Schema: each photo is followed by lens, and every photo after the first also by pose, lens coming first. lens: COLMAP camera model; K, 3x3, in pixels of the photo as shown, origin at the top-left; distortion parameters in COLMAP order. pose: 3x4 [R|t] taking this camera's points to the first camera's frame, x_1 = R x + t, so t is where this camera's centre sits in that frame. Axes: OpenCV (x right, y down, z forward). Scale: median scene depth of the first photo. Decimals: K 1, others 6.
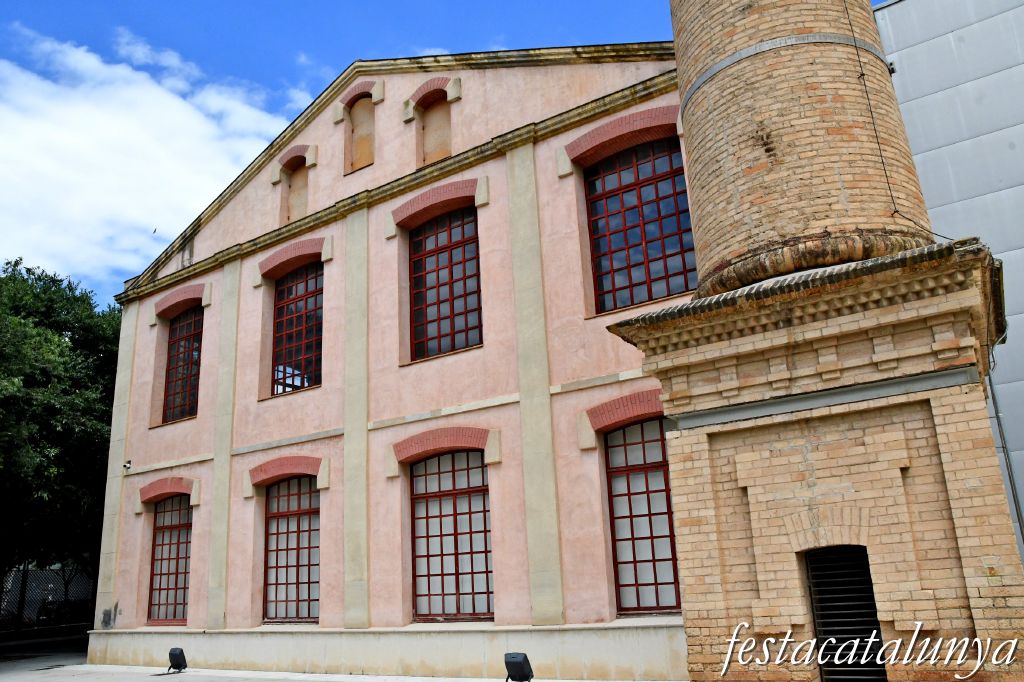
lens RADIAL K [[809.1, 0, 512.0], [0, 809.1, 341.0], [0, 0, 1]] dist [-0.137761, 0.129126]
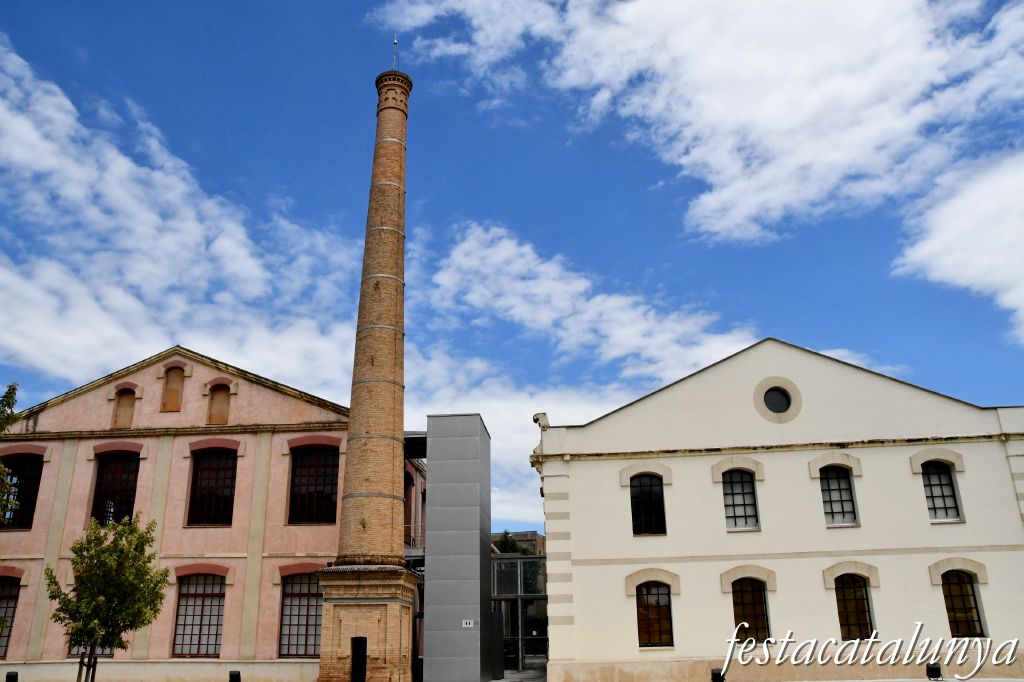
lens RADIAL K [[809.1, 0, 512.0], [0, 809.1, 341.0], [0, 0, 1]] dist [-0.137761, 0.129126]
pose [[0.878006, 0.204065, 0.432969, -0.390564], [-0.167866, 0.978390, -0.120720, -0.345012], [-0.448248, 0.033312, 0.893289, -1.209685]]
